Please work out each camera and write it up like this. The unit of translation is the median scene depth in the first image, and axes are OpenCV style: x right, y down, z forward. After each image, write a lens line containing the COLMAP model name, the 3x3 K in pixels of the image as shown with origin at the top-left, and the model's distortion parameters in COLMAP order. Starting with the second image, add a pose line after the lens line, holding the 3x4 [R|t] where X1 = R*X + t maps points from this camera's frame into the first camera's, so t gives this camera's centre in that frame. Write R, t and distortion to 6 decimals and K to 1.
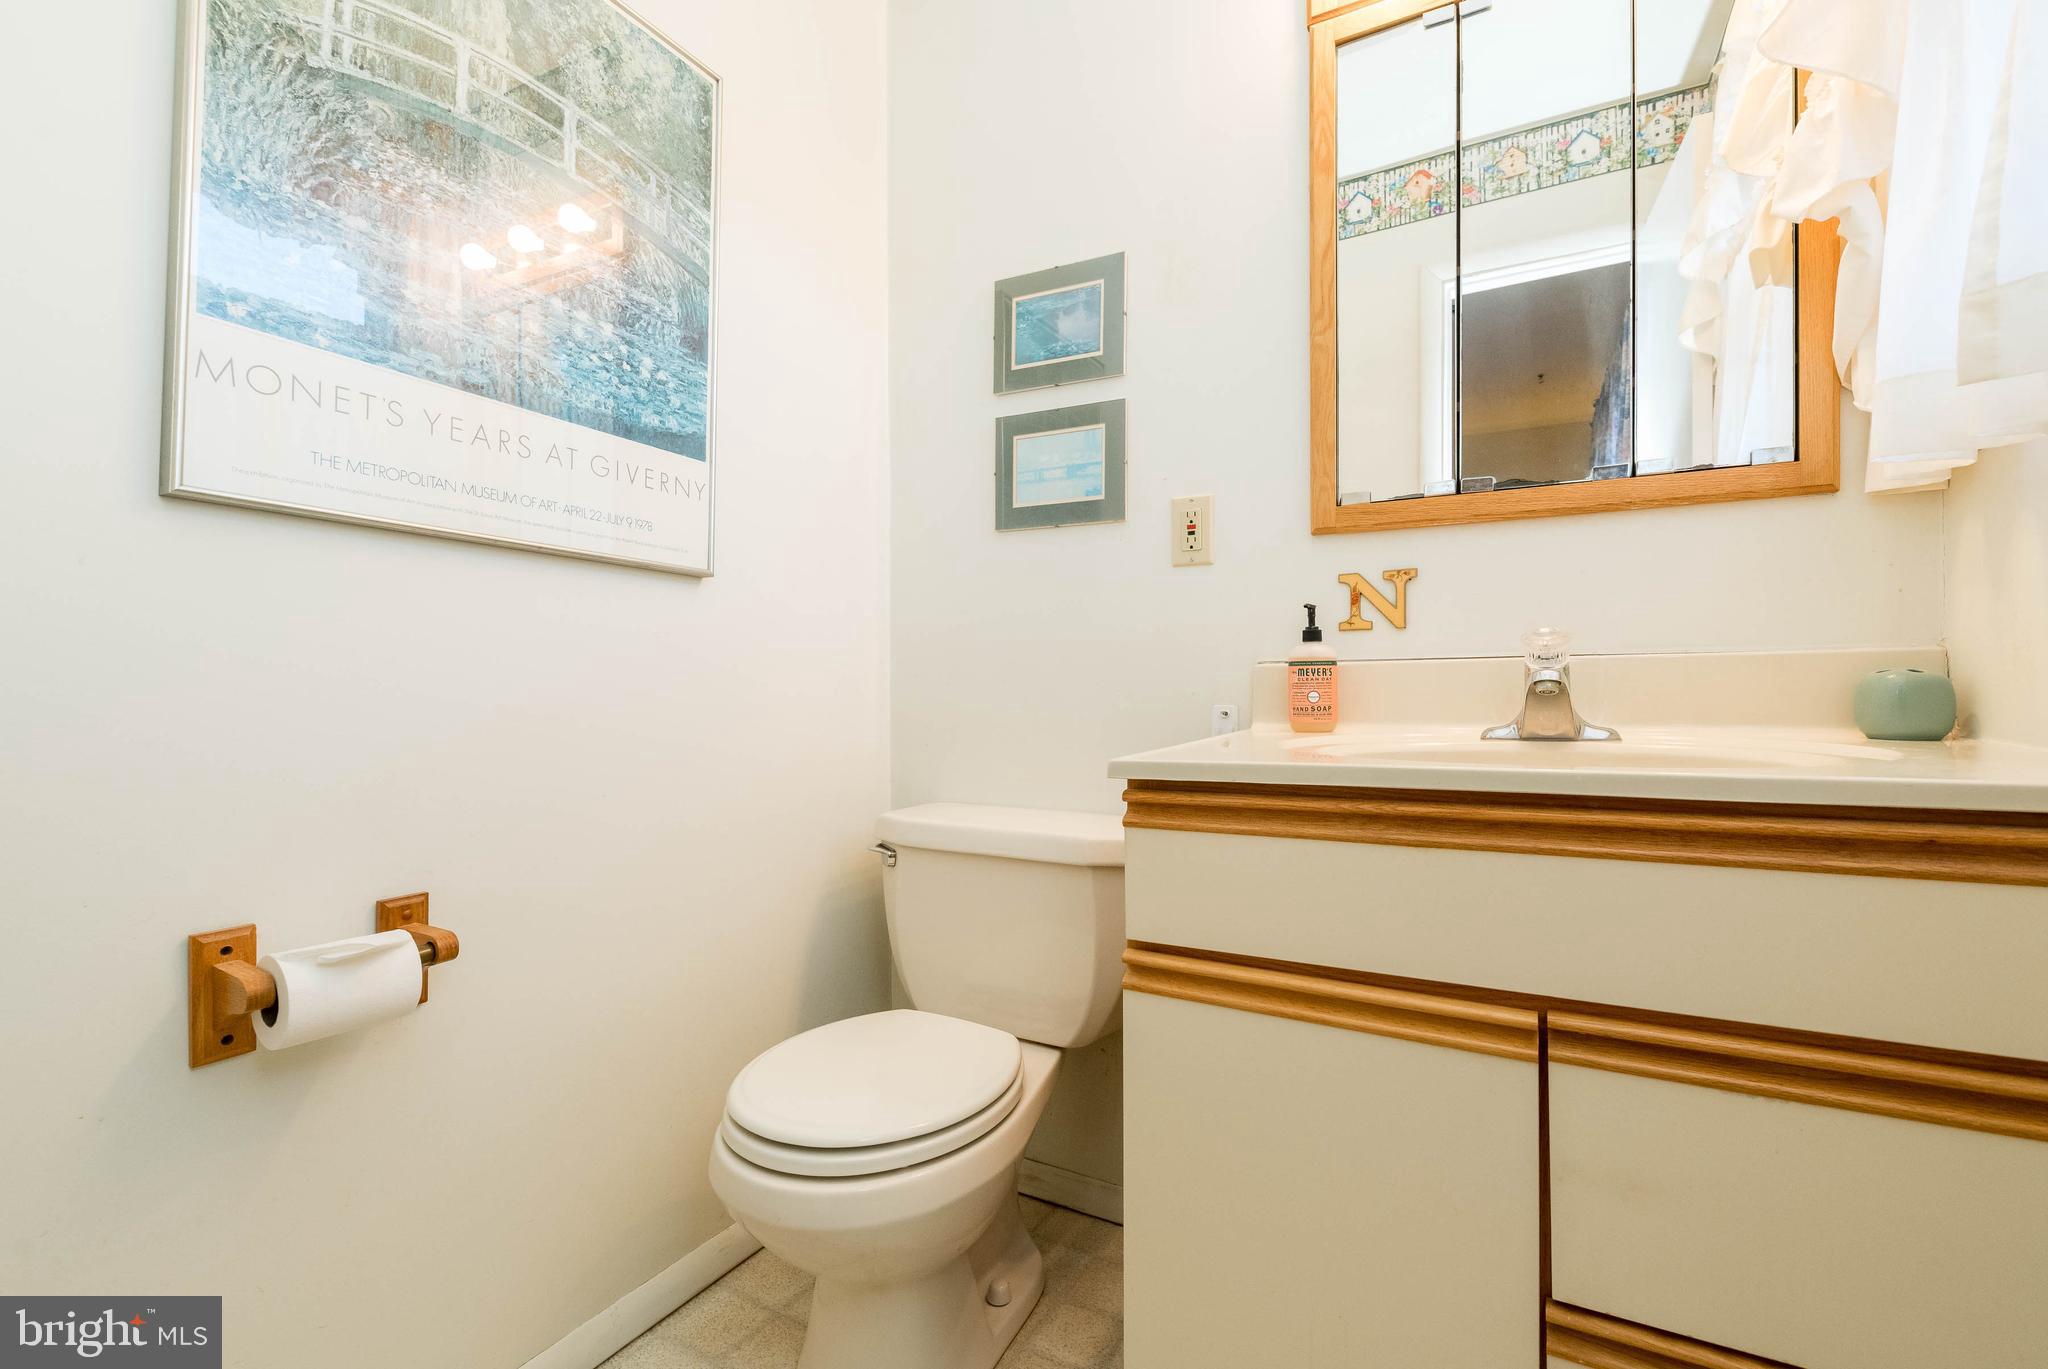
lens RADIAL K [[893.9, 0, 1018.4], [0, 893.9, 691.5], [0, 0, 1]] dist [0.000137, -0.000956]
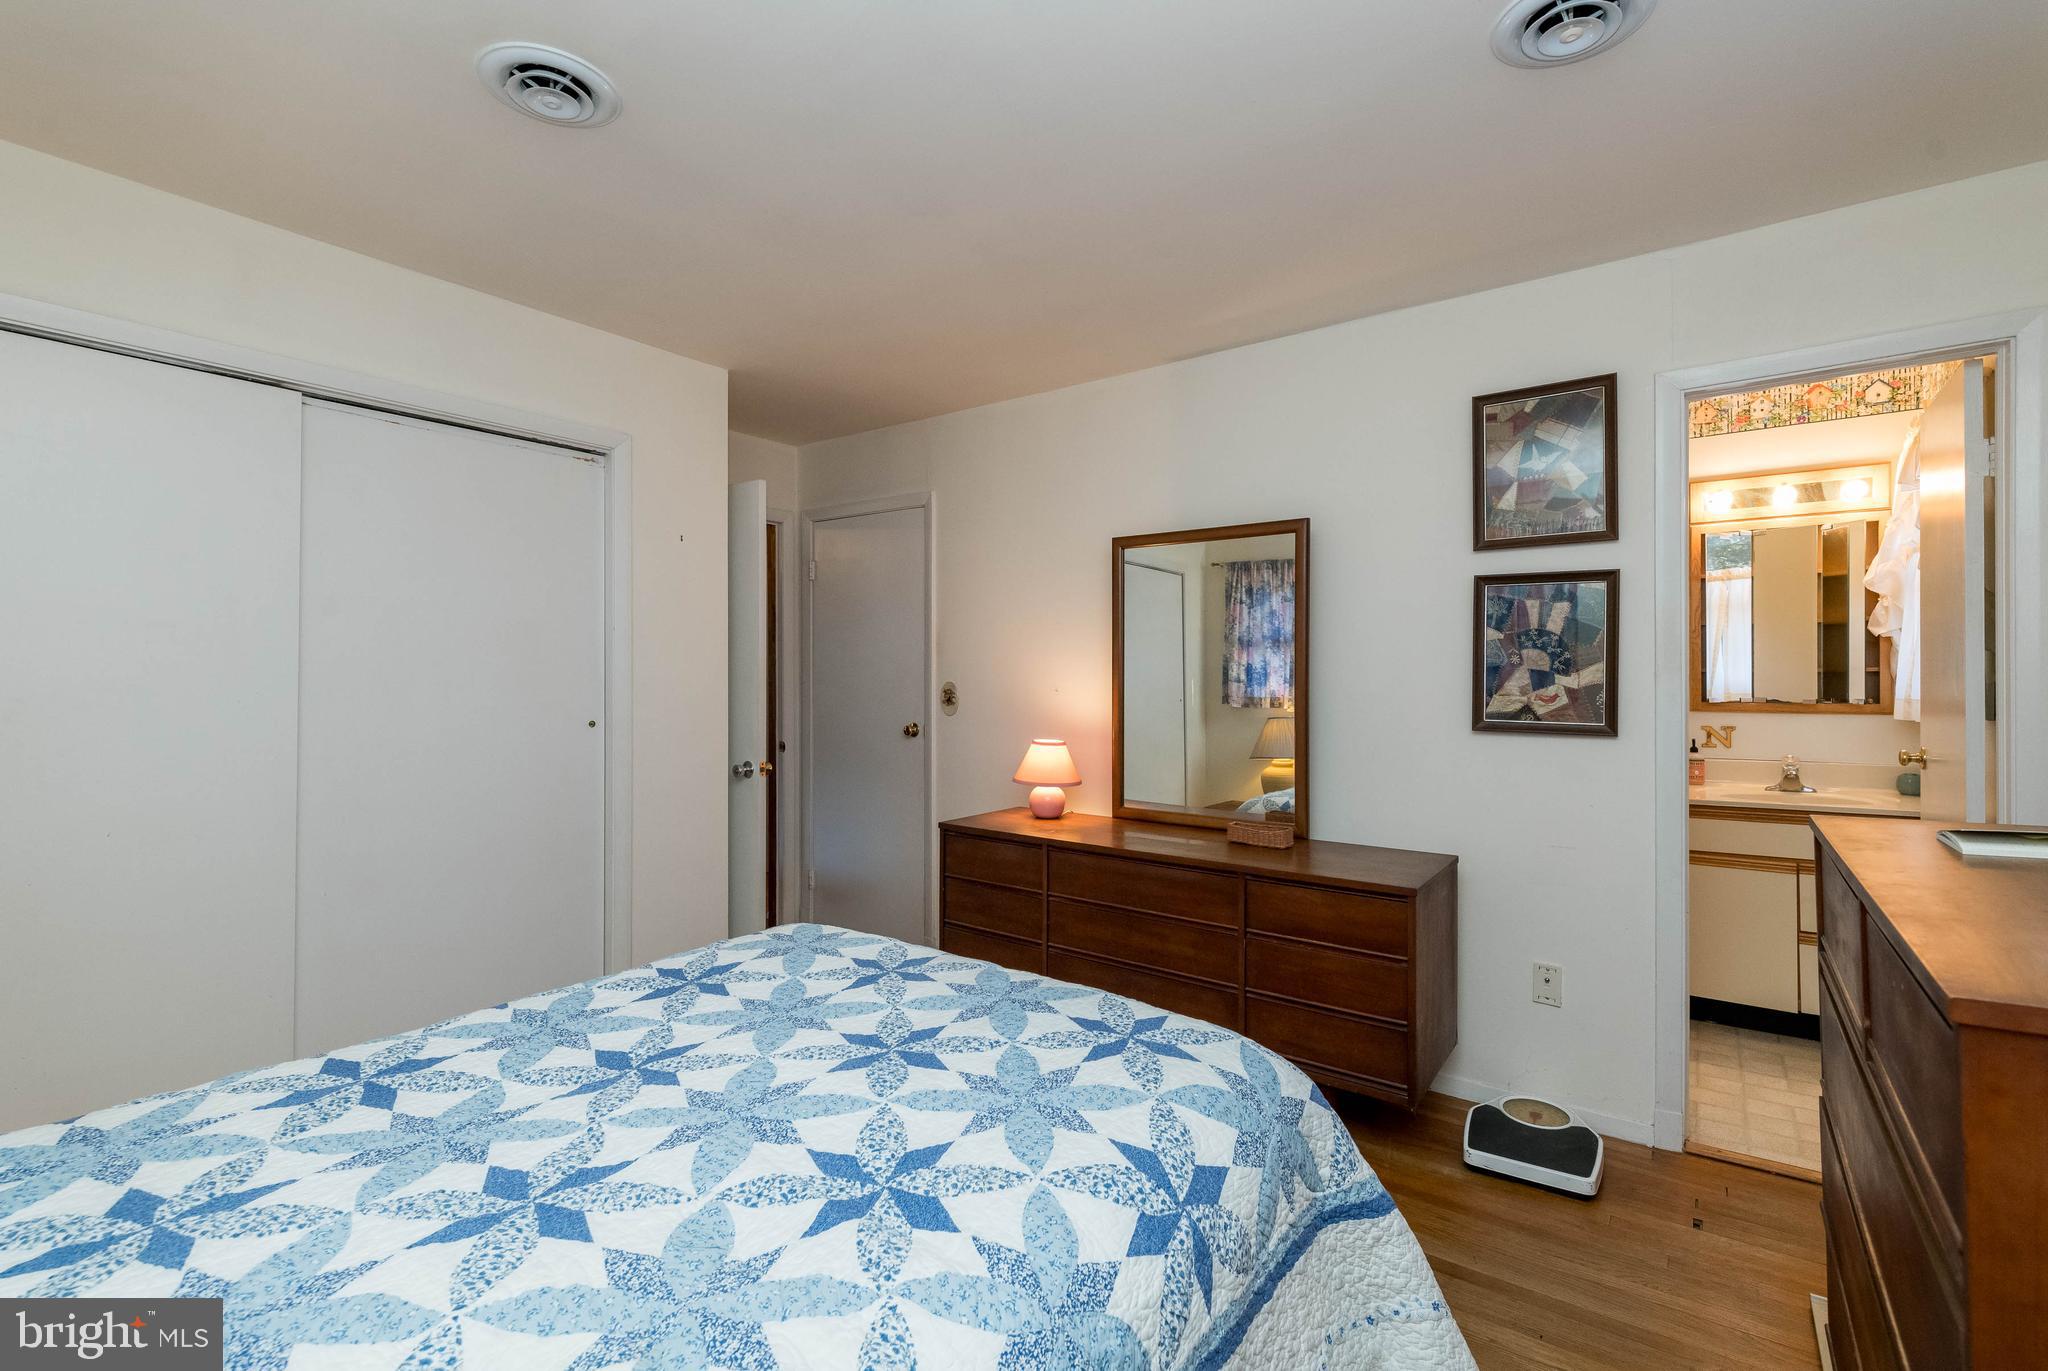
lens RADIAL K [[893.9, 0, 1033.4], [0, 893.9, 678.1], [0, 0, 1]] dist [0.000137, -0.000956]
pose [[0.992332, -0.005887, -0.123463, -1.360159], [0.005286, 0.999973, -0.005197, -0.282110], [0.123490, 0.004505, 0.992336, -2.003551]]
